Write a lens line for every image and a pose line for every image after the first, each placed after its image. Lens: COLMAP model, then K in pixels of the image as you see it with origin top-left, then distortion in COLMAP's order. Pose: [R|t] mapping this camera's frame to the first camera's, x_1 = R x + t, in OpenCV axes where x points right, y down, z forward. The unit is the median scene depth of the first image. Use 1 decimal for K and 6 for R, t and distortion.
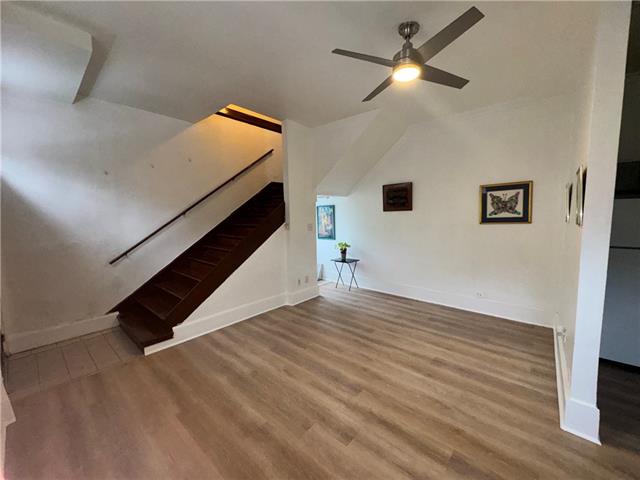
lens RADIAL K [[256.2, 0, 319.4], [0, 256.2, 238.8], [0, 0, 1]] dist [-0.004172, -0.000384]
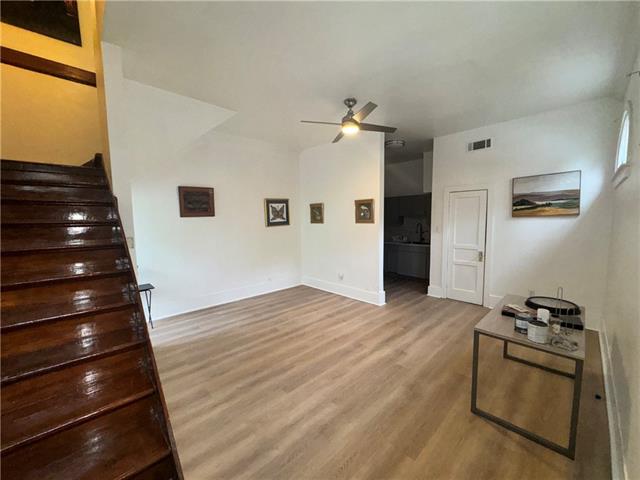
lens RADIAL K [[256.2, 0, 319.7], [0, 256.2, 240.8], [0, 0, 1]] dist [-0.004172, -0.000384]
pose [[0.092052, -0.082351, 0.992343, -0.797406], [0.105996, 0.991722, 0.072467, -0.061280], [-0.990097, 0.098513, 0.100019, 0.678785]]
